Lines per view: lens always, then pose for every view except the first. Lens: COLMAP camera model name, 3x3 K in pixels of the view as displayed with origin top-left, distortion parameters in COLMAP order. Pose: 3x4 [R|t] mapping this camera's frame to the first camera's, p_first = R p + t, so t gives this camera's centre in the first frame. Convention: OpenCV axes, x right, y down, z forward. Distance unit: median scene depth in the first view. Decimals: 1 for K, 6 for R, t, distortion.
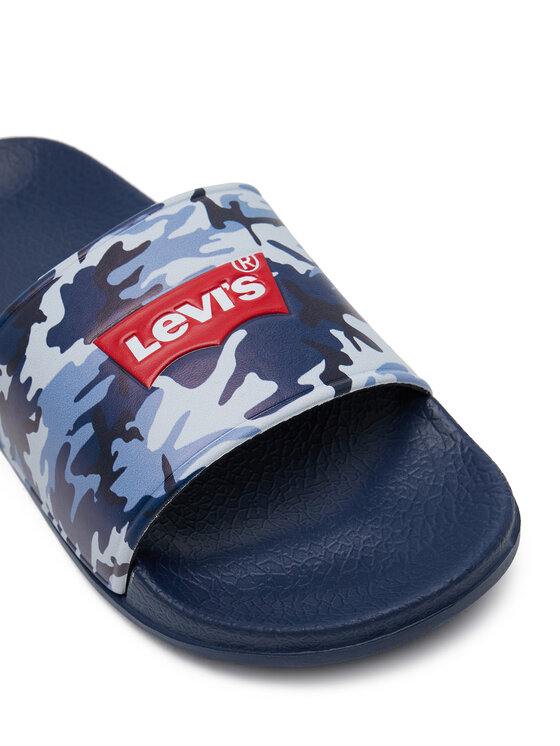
lens RADIAL K [[1203.0, 0, 280.2], [0, 1203.0, 373.0], [0, 0, 1]] dist [-0.047494, 0.000000]
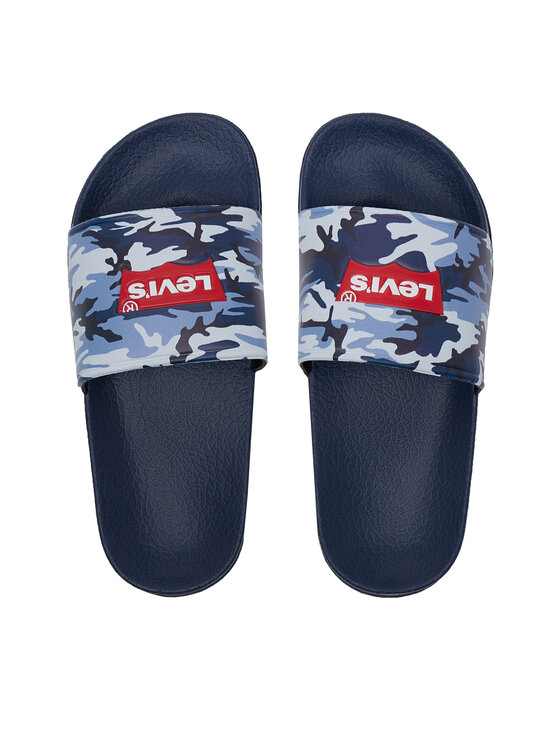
lens RADIAL K [[690.9, 0, 280.2], [0, 690.9, 372.9], [0, 0, 1]] dist [0.001815, 0.000000]
pose [[-0.757839, -0.644260, 0.103002, -0.130041], [0.608597, -0.641151, 0.467477, -0.709634], [-0.235137, 0.416959, 0.877984, 0.173339]]
